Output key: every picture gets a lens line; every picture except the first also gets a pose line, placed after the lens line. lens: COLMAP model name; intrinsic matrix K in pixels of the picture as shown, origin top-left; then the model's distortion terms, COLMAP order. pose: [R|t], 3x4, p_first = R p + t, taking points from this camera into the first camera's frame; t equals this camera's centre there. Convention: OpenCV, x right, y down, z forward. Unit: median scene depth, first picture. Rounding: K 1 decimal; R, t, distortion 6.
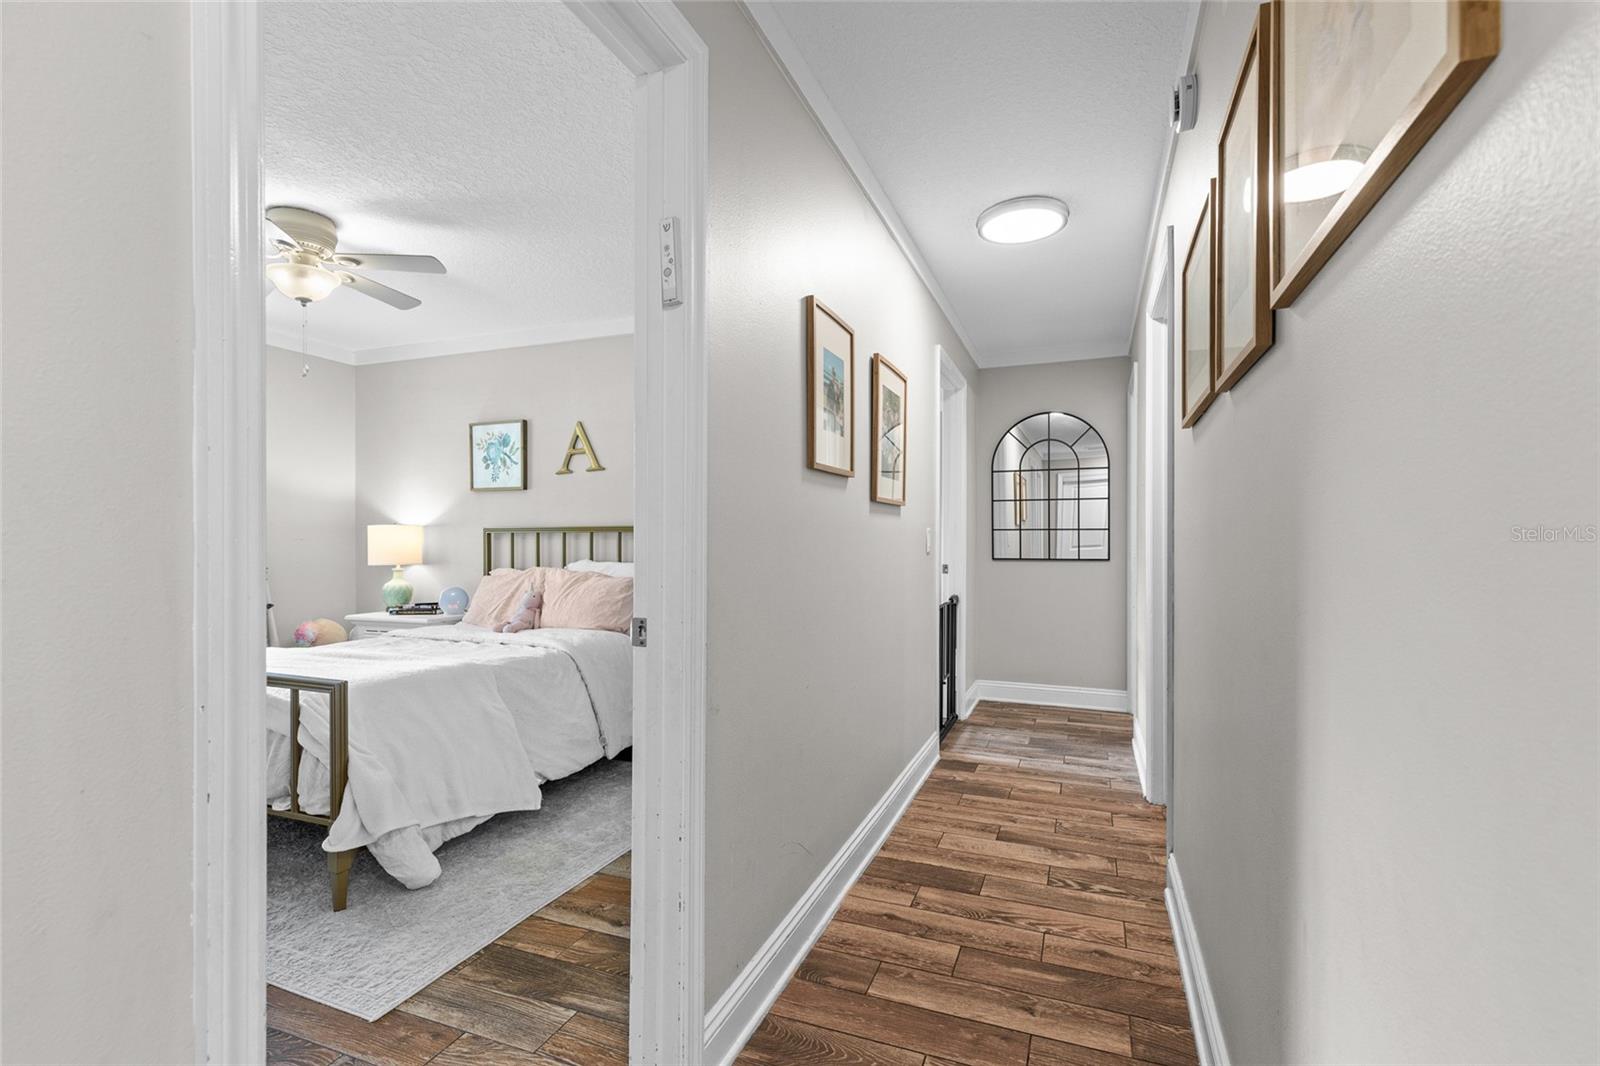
lens RADIAL K [[729.8, 0, 814.5], [0, 729.8, 535.5], [0, 0, 1]] dist [0.008269, -0.001858]
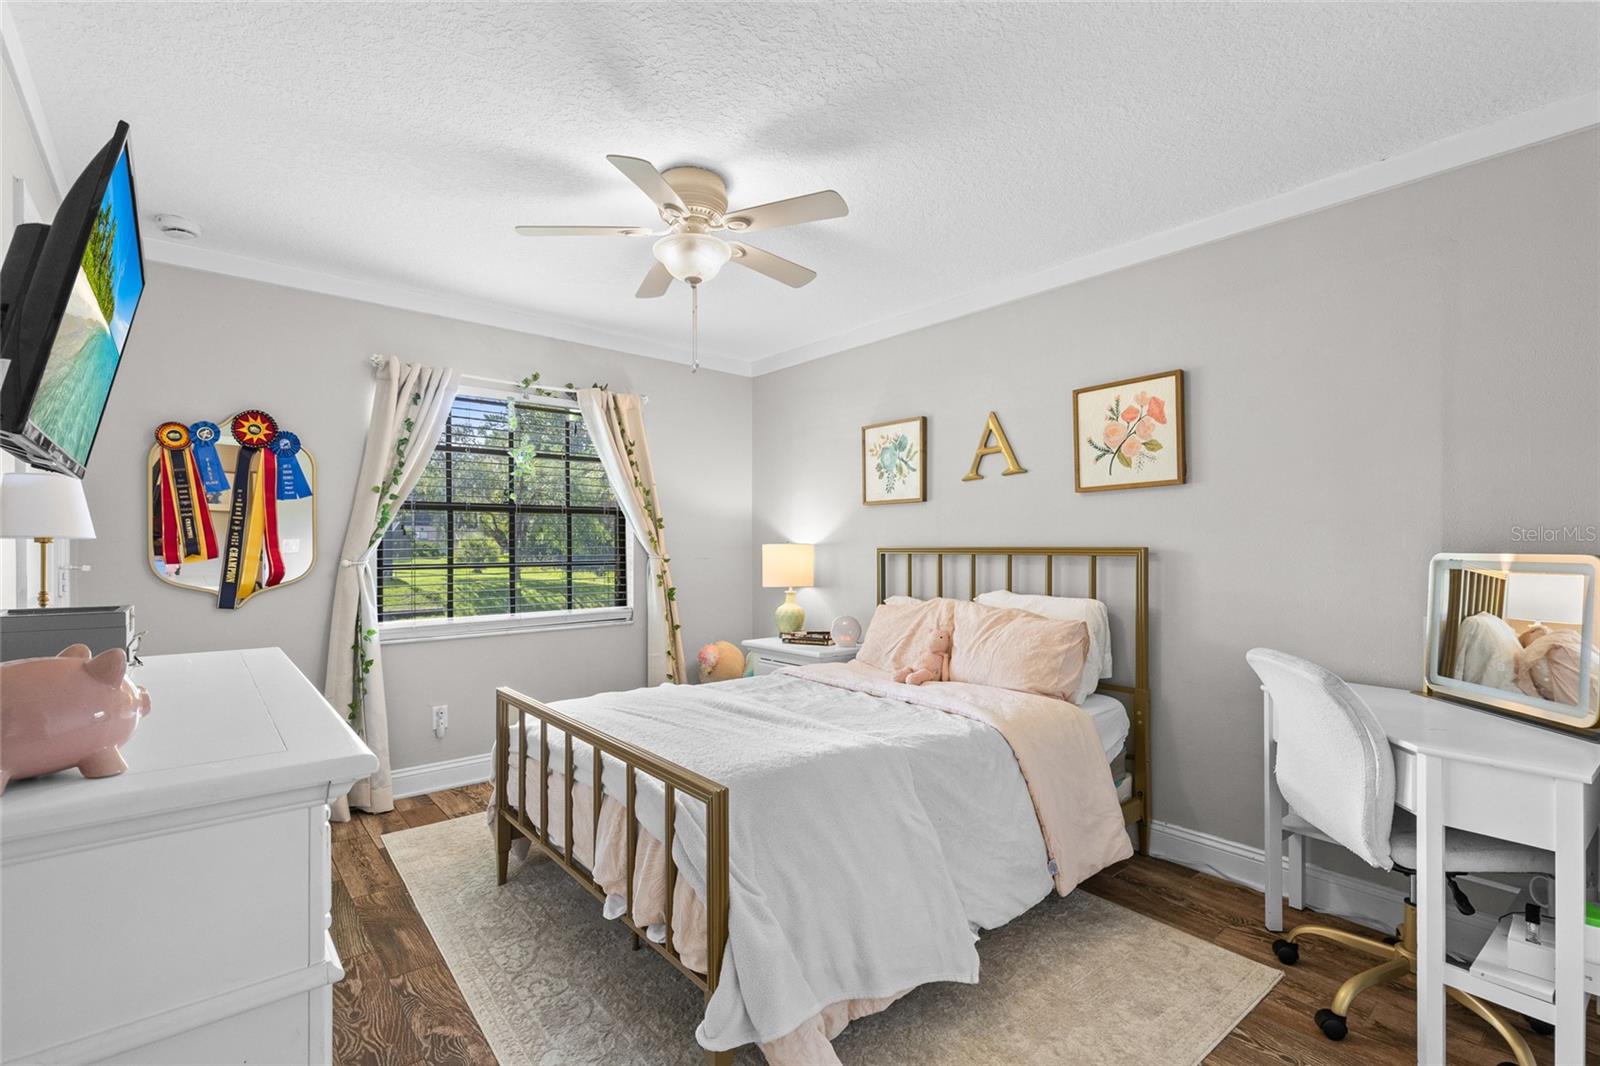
lens RADIAL K [[729.8, 0, 796.9], [0, 729.8, 540.4], [0, 0, 1]] dist [0.008269, -0.001858]
pose [[0.874036, -0.002221, -0.485856, -0.165786], [-0.000833, 0.999981, -0.006069, -0.018754], [0.485860, 0.005709, 0.874018, 0.287812]]
